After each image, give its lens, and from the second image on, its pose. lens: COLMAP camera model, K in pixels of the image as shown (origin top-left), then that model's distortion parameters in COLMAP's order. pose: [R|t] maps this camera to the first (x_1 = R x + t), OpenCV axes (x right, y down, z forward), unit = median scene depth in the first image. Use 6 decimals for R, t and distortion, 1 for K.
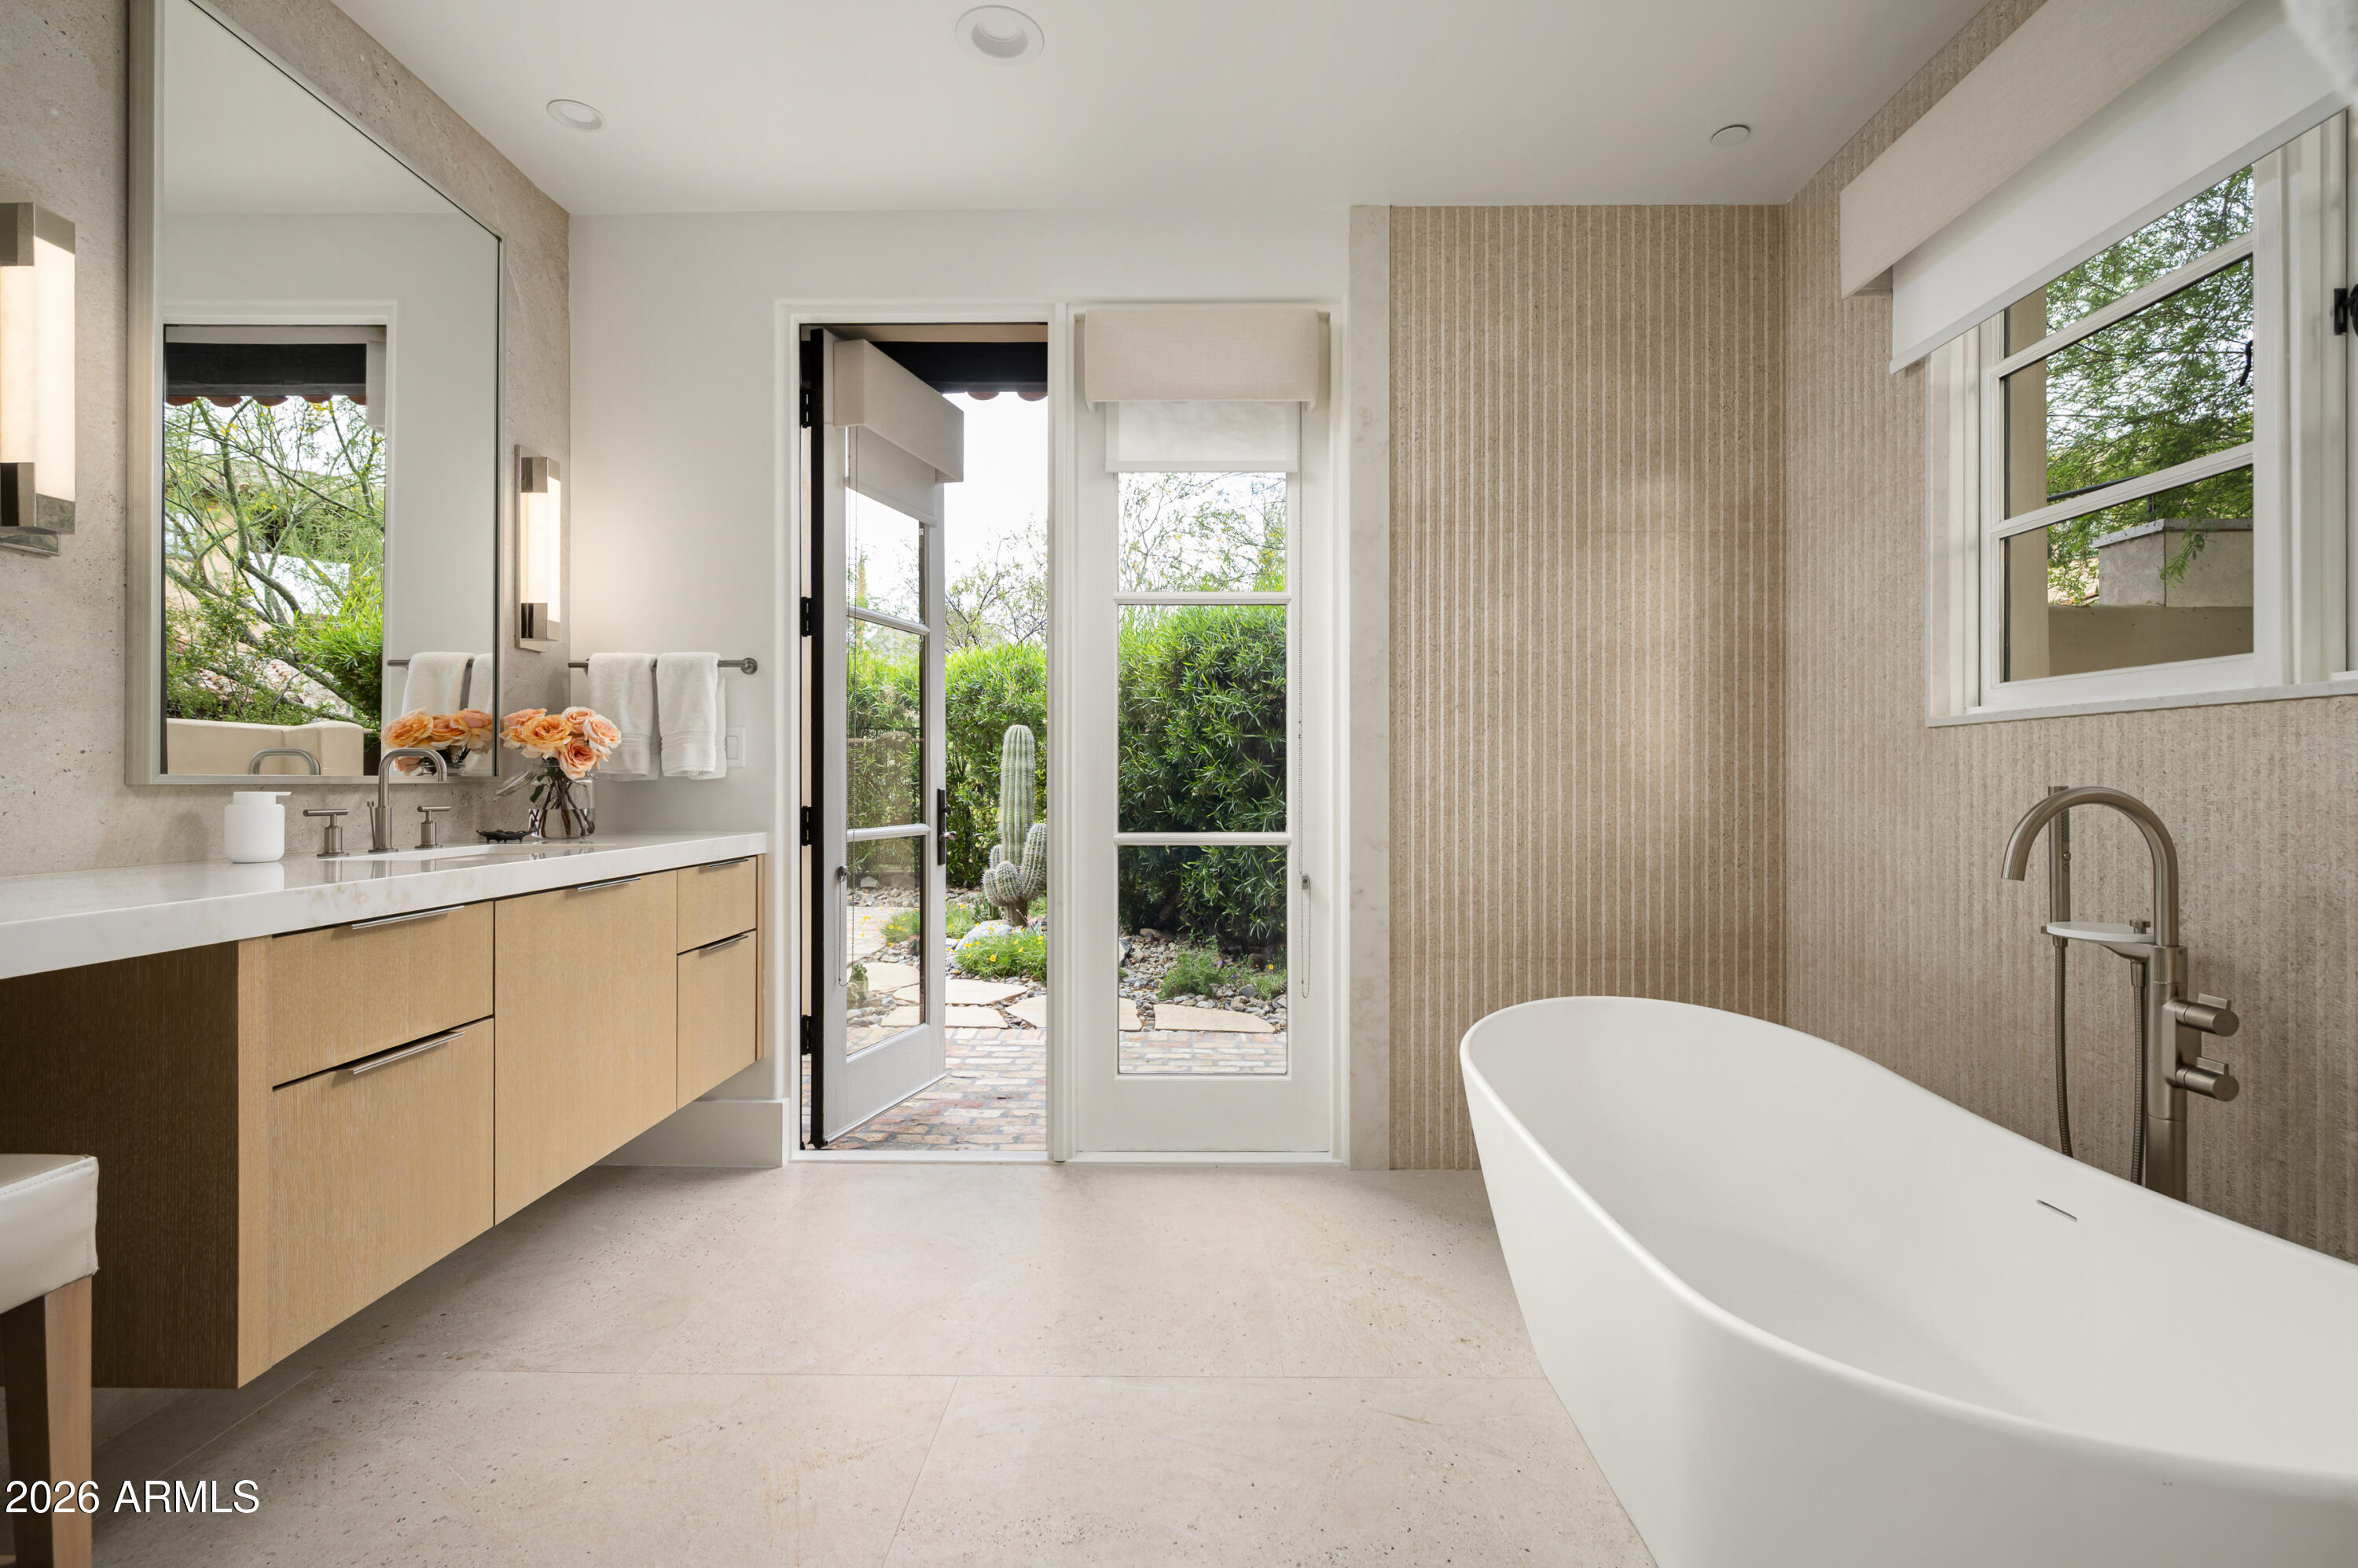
lens RADIAL K [[1095.2, 0, 1176.0], [0, 1095.2, 780.6], [0, 0, 1]] dist [0.000812, 0.000114]
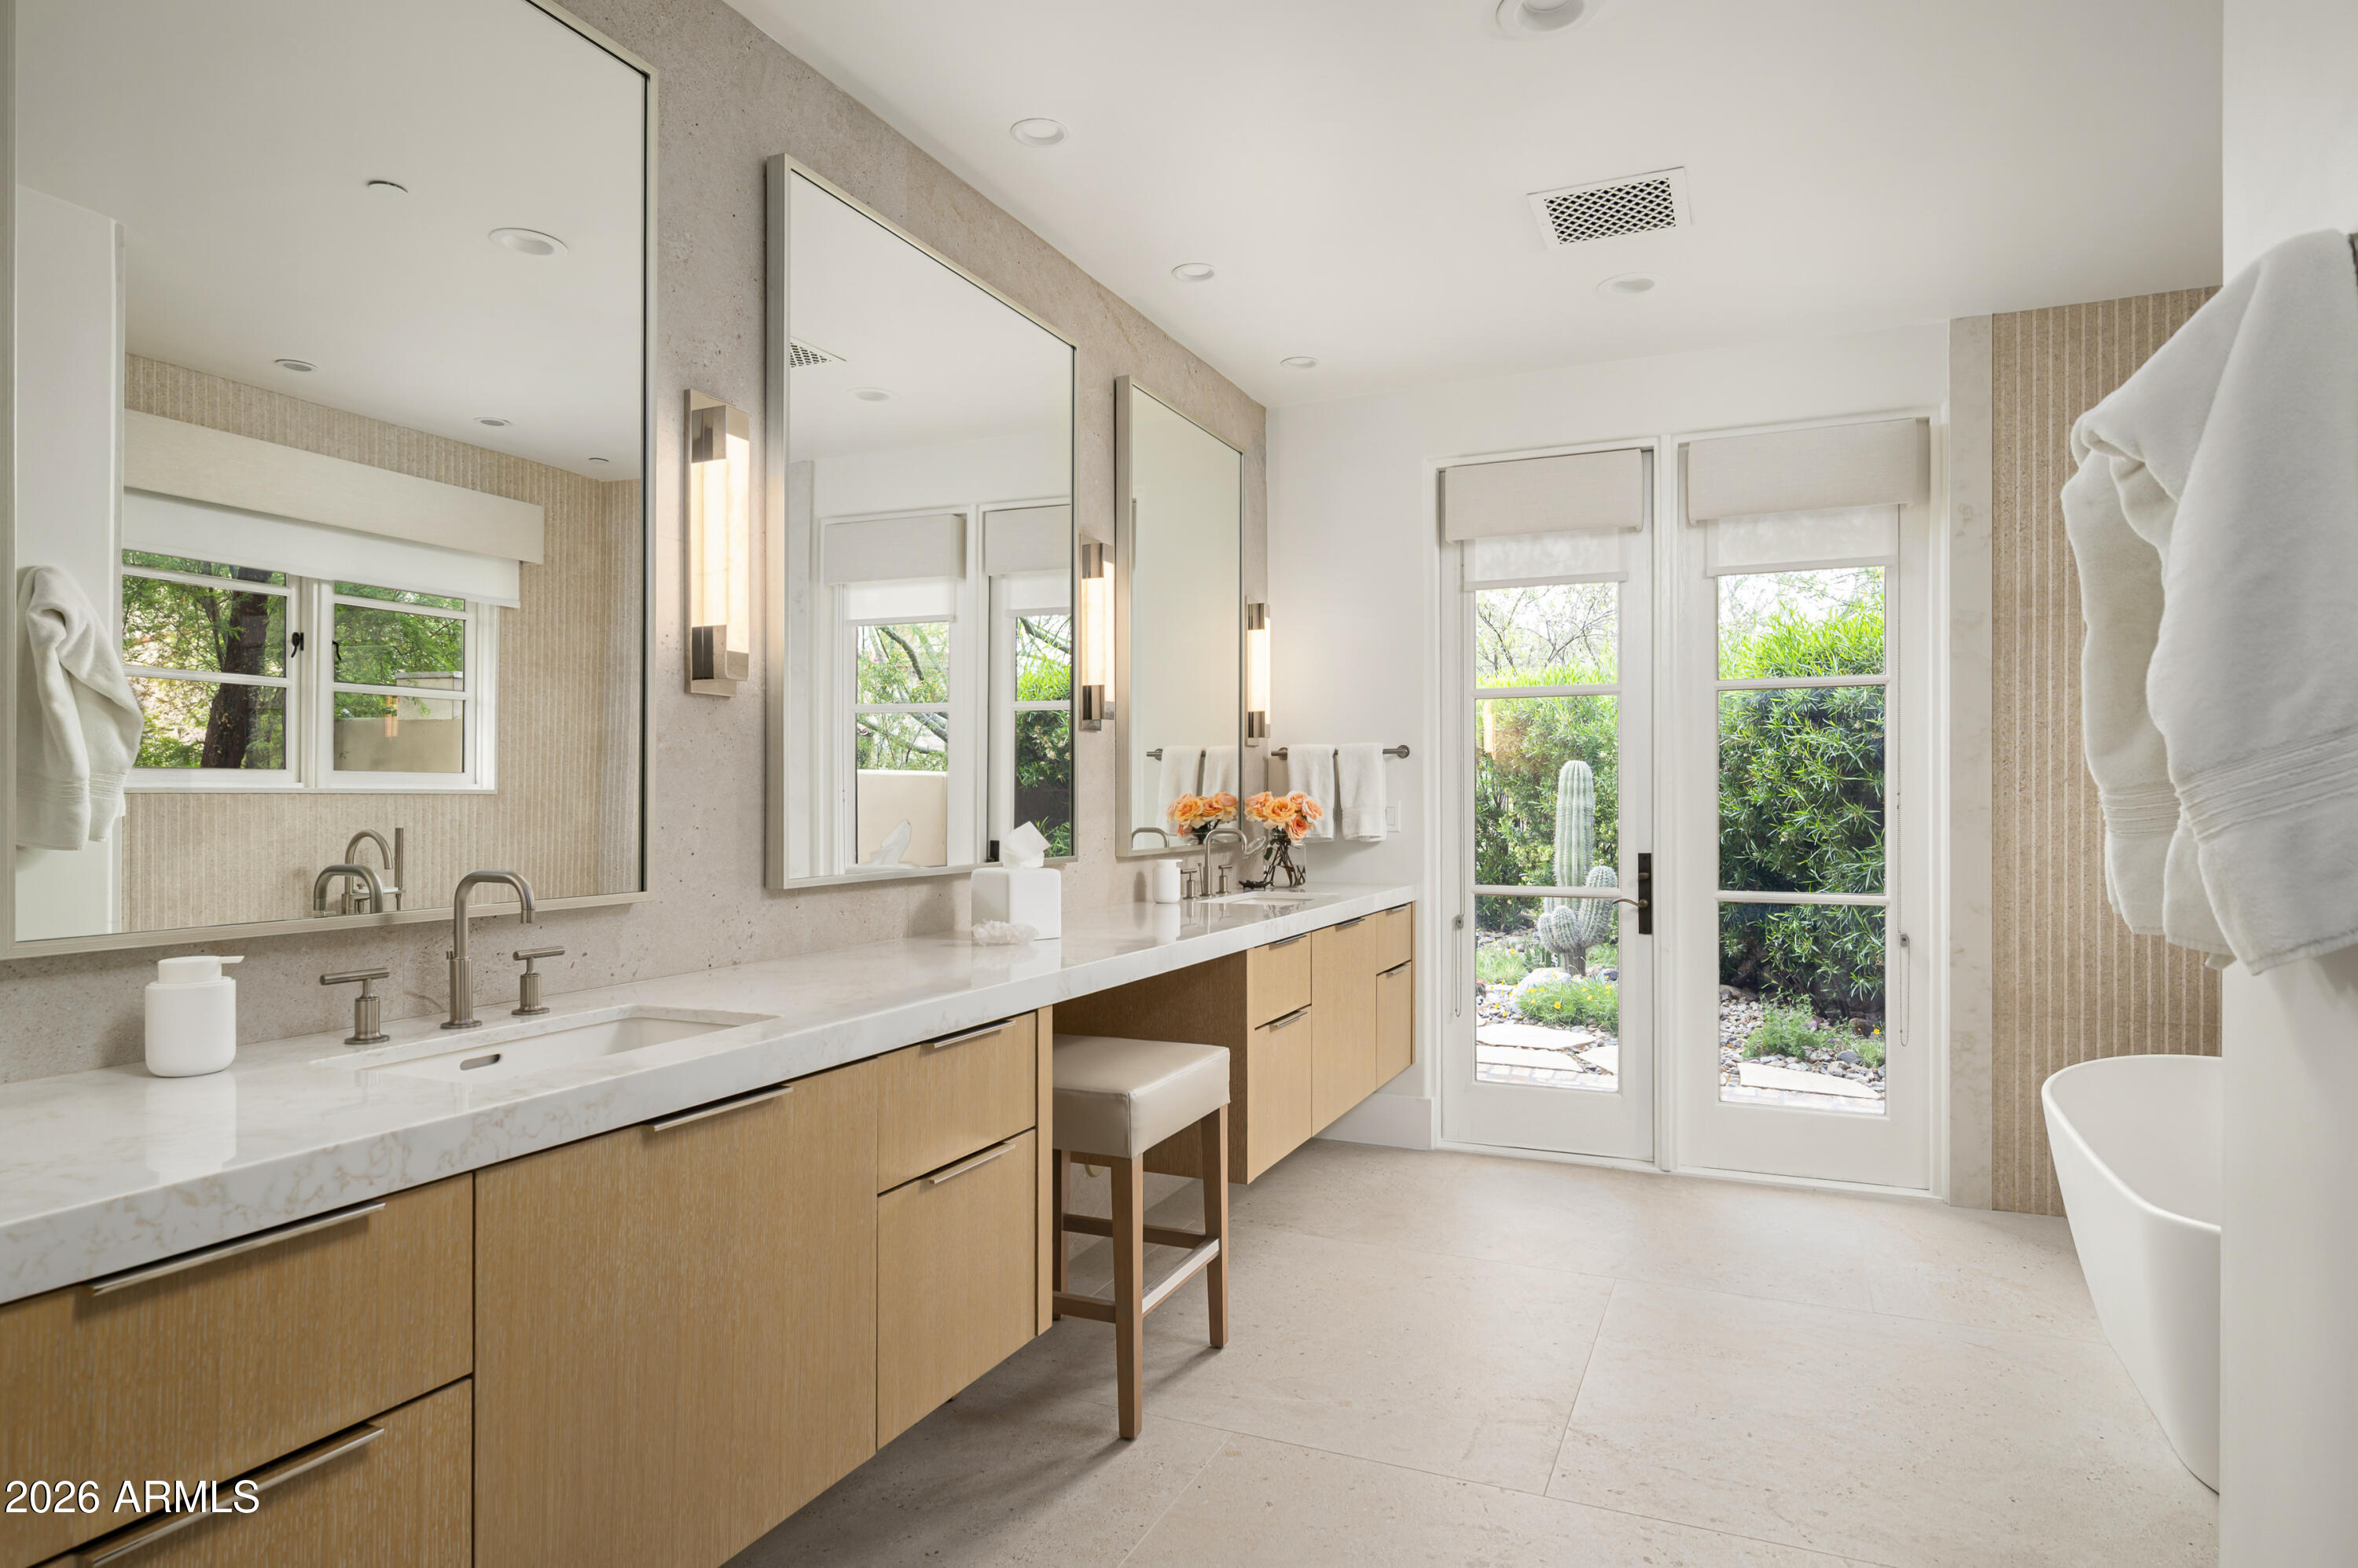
lens RADIAL K [[1326.0, 0, 1175.8], [0, 1326.0, 803.5], [0, 0, 1]] dist [-0.001108, 0.000652]
pose [[0.918608, -0.000551, -0.395169, -0.027228], [0.001546, 0.999996, 0.002199, -0.048857], [0.395167, -0.002631, 0.918606, -0.511935]]
